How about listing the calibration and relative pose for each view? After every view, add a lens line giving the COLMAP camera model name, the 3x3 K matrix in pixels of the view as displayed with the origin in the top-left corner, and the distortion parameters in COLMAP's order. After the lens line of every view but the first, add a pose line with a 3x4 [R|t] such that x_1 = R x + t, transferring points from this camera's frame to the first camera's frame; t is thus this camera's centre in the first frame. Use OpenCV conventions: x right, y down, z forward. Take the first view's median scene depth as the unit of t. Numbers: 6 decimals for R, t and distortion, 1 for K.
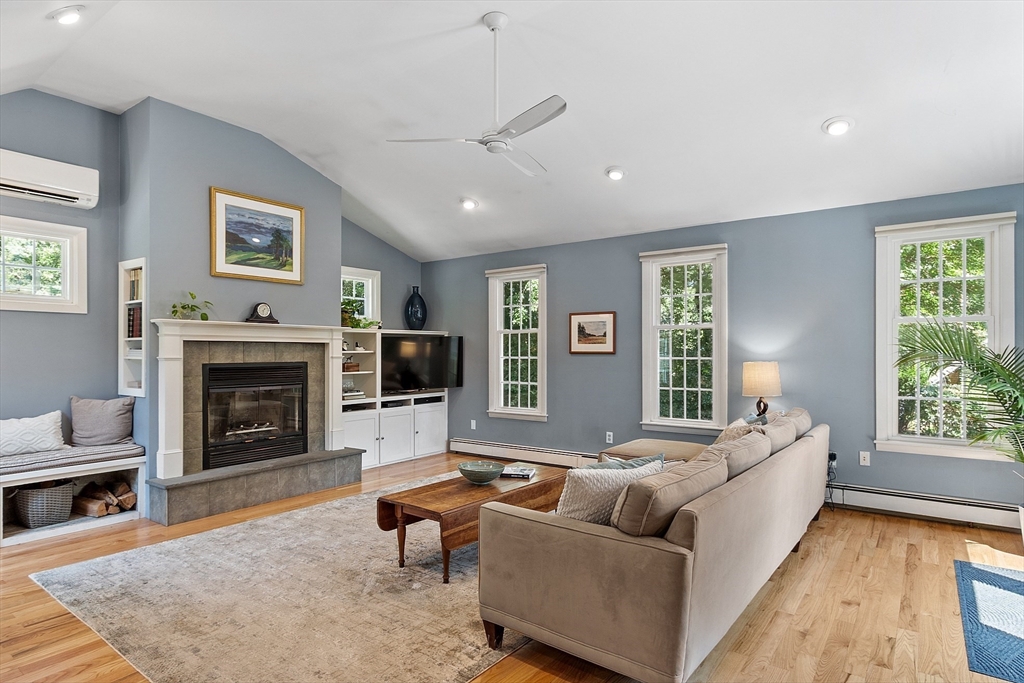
lens RADIAL K [[562.3, 0, 506.4], [0, 562.3, 348.4], [0, 0, 1]] dist [-0.003481, -0.000383]
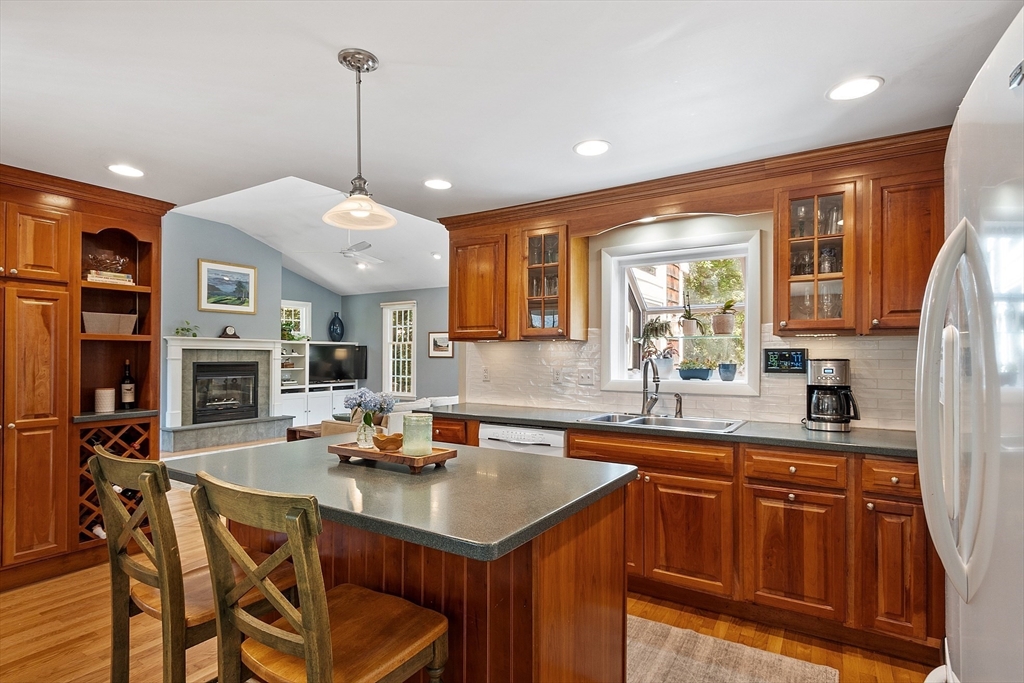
lens RADIAL K [[526.0, 0, 508.9], [0, 526.0, 351.0], [0, 0, 1]] dist [0.001330, -0.000049]
pose [[0.997362, 0.005806, 0.072358, 0.253706], [-0.005492, 0.999975, -0.004540, -0.004221], [-0.072382, 0.004131, 0.997368, -0.559917]]
